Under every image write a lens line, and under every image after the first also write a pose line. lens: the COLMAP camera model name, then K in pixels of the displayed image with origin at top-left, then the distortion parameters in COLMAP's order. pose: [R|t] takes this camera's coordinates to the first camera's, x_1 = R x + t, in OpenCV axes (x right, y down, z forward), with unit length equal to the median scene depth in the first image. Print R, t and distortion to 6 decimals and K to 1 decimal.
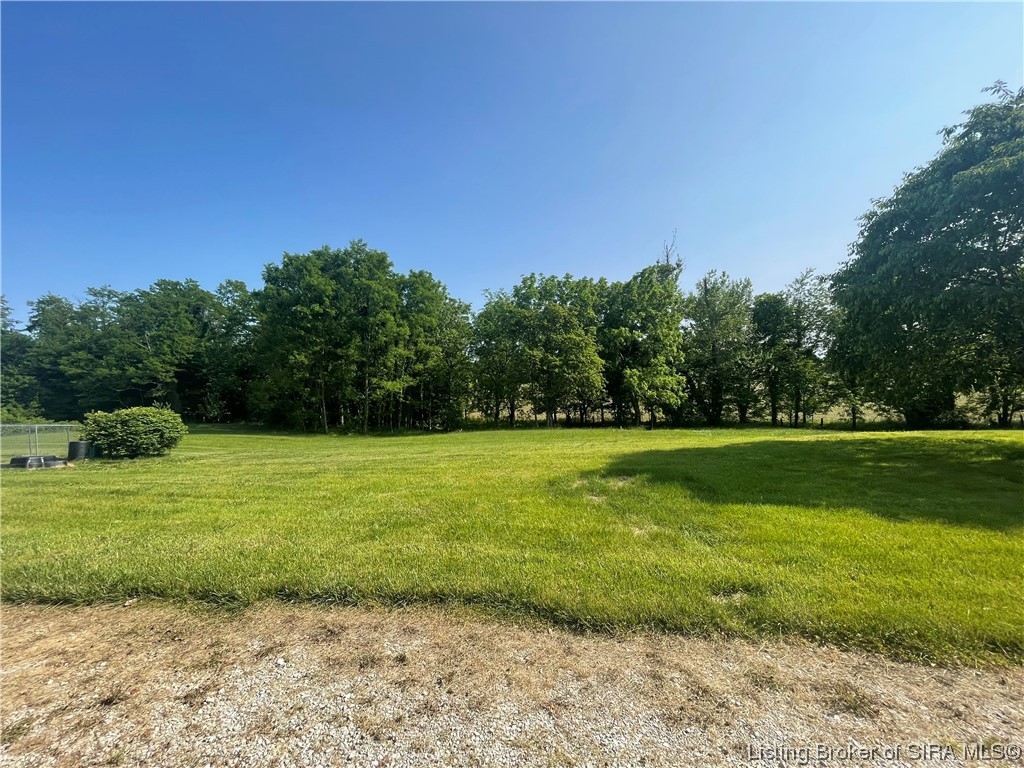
lens RADIAL K [[413.0, 0, 506.7], [0, 413.0, 384.7], [0, 0, 1]] dist [-0.002375, 0.000746]
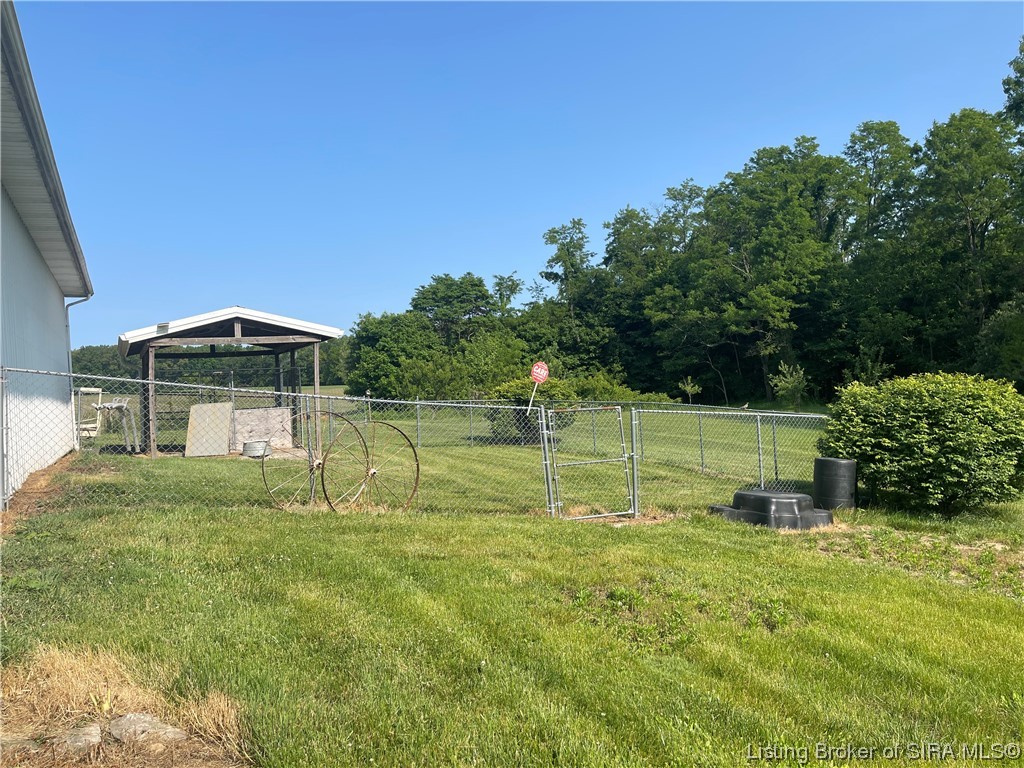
lens RADIAL K [[780.7, 0, 507.7], [0, 780.7, 389.8], [0, 0, 1]] dist [0.056529, -0.003033]
pose [[0.572225, 0.030761, -0.819520, -0.205450], [0.027267, 0.998030, 0.056500, 0.007312], [0.819643, -0.054676, 0.570259, 0.111136]]
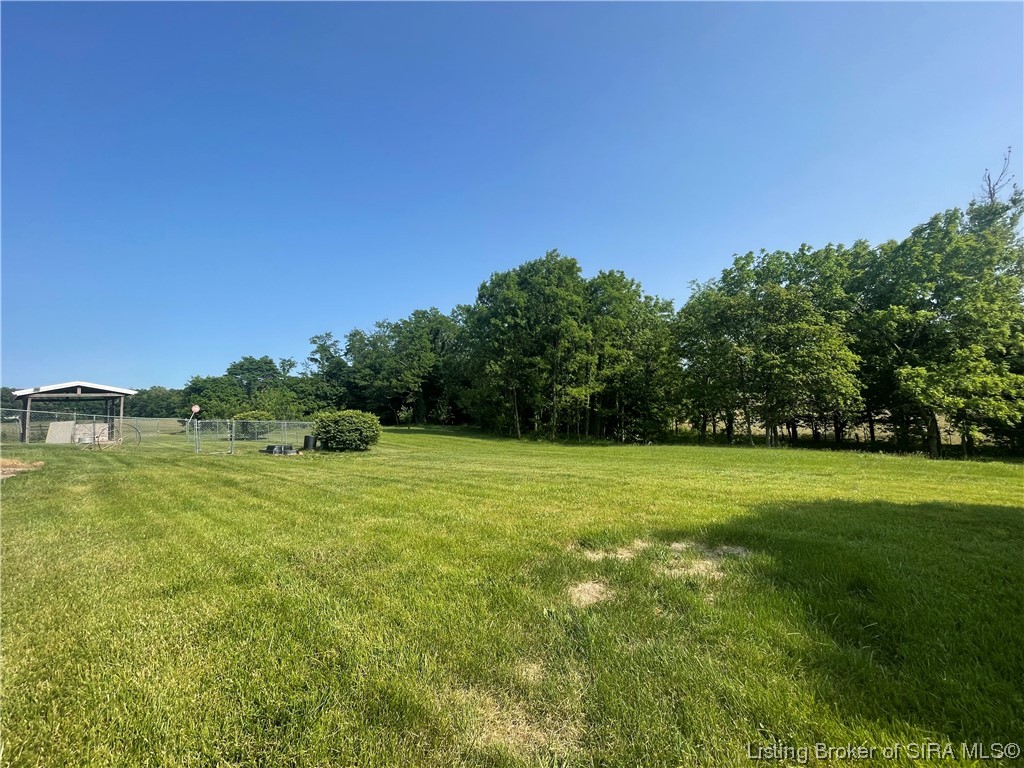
lens RADIAL K [[413.0, 0, 502.9], [0, 413.0, 388.8], [0, 0, 1]] dist [-0.002375, 0.000746]
pose [[0.863397, -0.009656, -0.504433, 0.050268], [0.005020, 0.999932, -0.010550, 0.002167], [0.504500, 0.006577, 0.863386, 0.061942]]
